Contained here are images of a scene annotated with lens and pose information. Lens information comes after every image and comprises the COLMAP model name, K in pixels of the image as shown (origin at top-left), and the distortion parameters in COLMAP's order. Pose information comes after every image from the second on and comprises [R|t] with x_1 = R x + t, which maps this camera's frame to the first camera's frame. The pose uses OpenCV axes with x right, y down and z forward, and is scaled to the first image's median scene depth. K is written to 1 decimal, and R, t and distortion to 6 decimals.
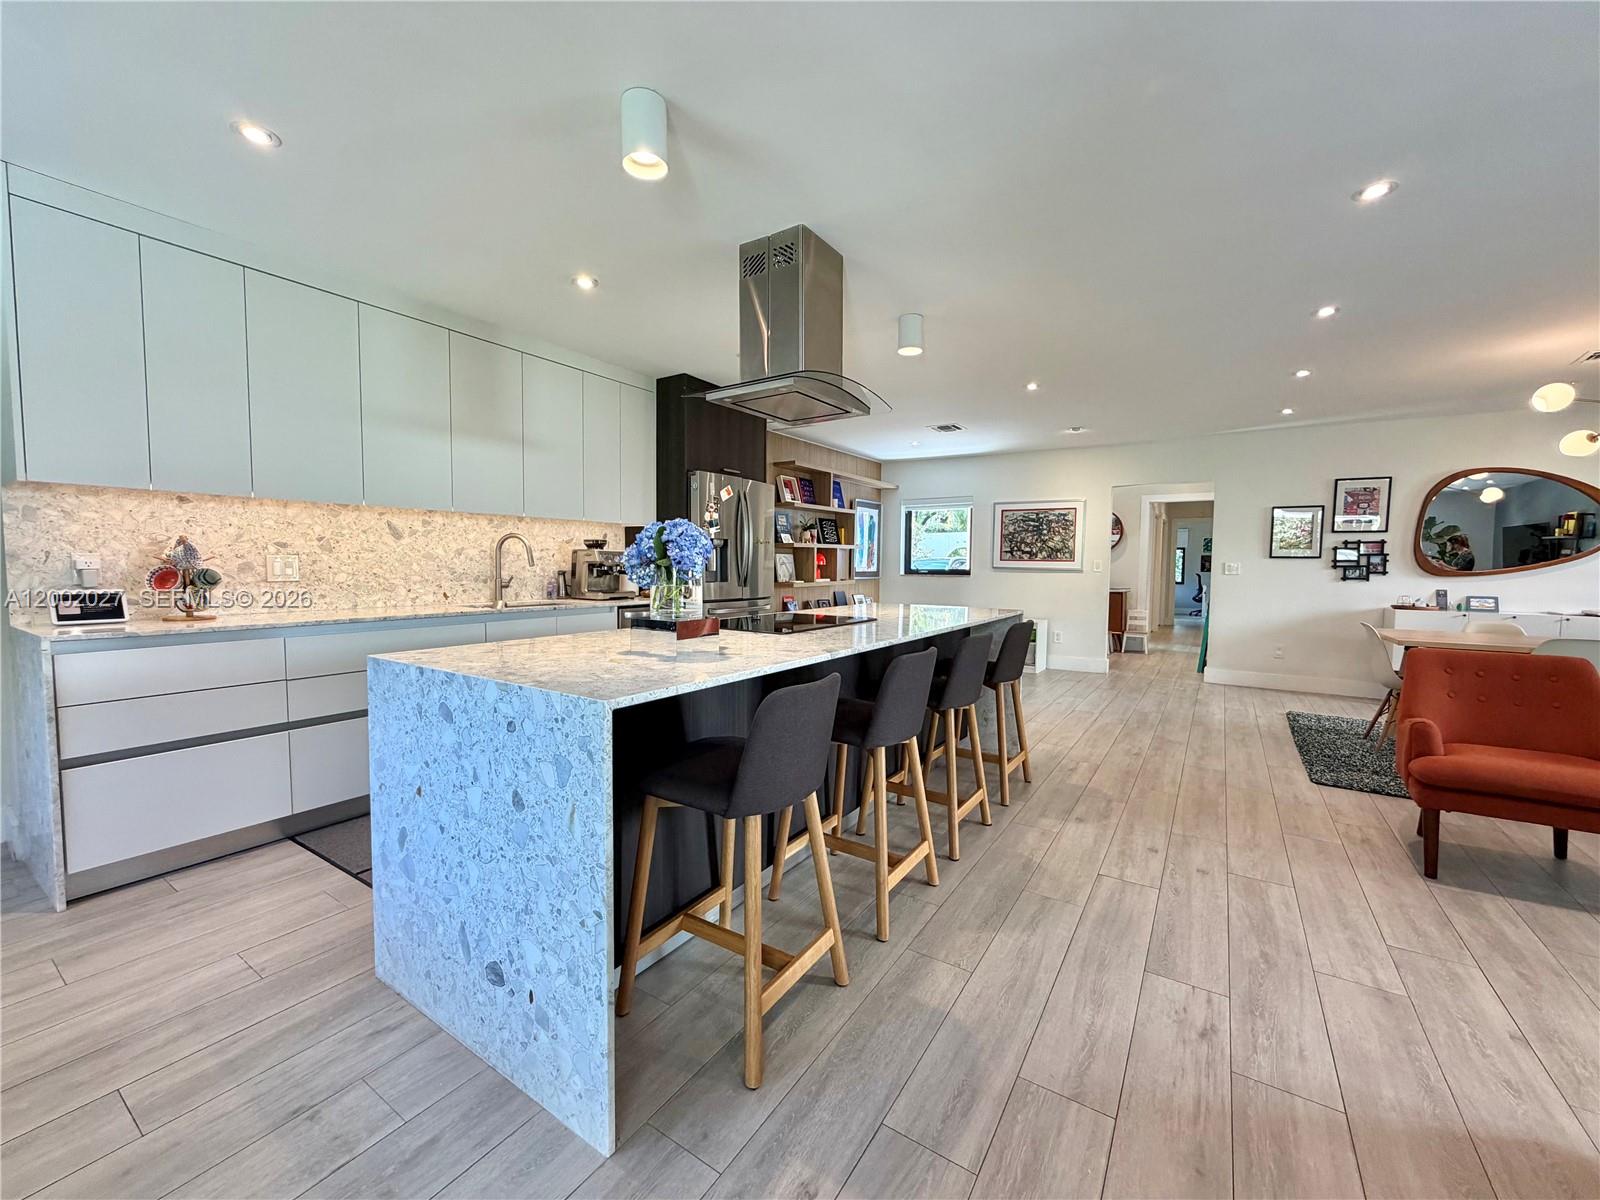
lens RADIAL K [[635.8, 0, 797.6], [0, 635.8, 604.5], [0, 0, 1]] dist [0.000200, -0.000069]
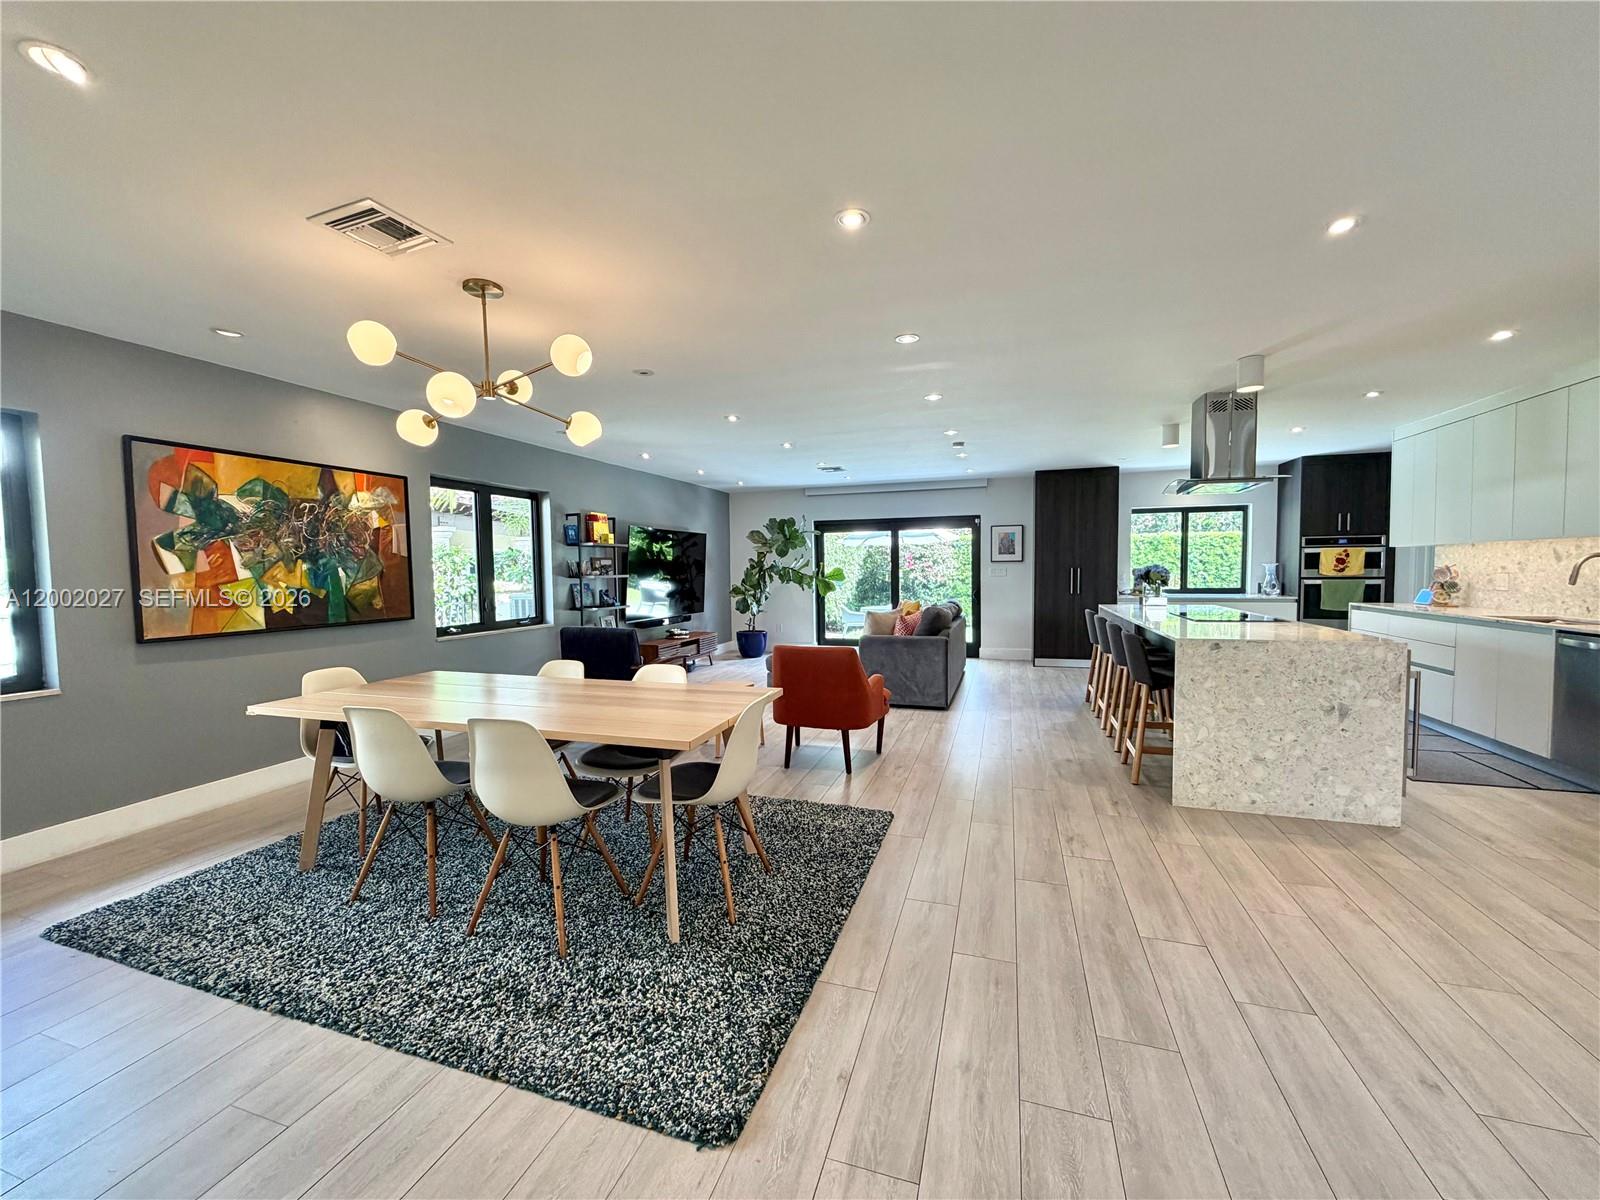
lens RADIAL K [[640.2, 0, 795.0], [0, 640.2, 601.3], [0, 0, 1]] dist [0.000476, -0.000481]
pose [[-0.964790, 0.016982, -0.262472, 1.240314], [-0.013313, 0.993481, 0.113216, -0.154589], [0.262684, 0.112724, -0.958275, 1.912792]]
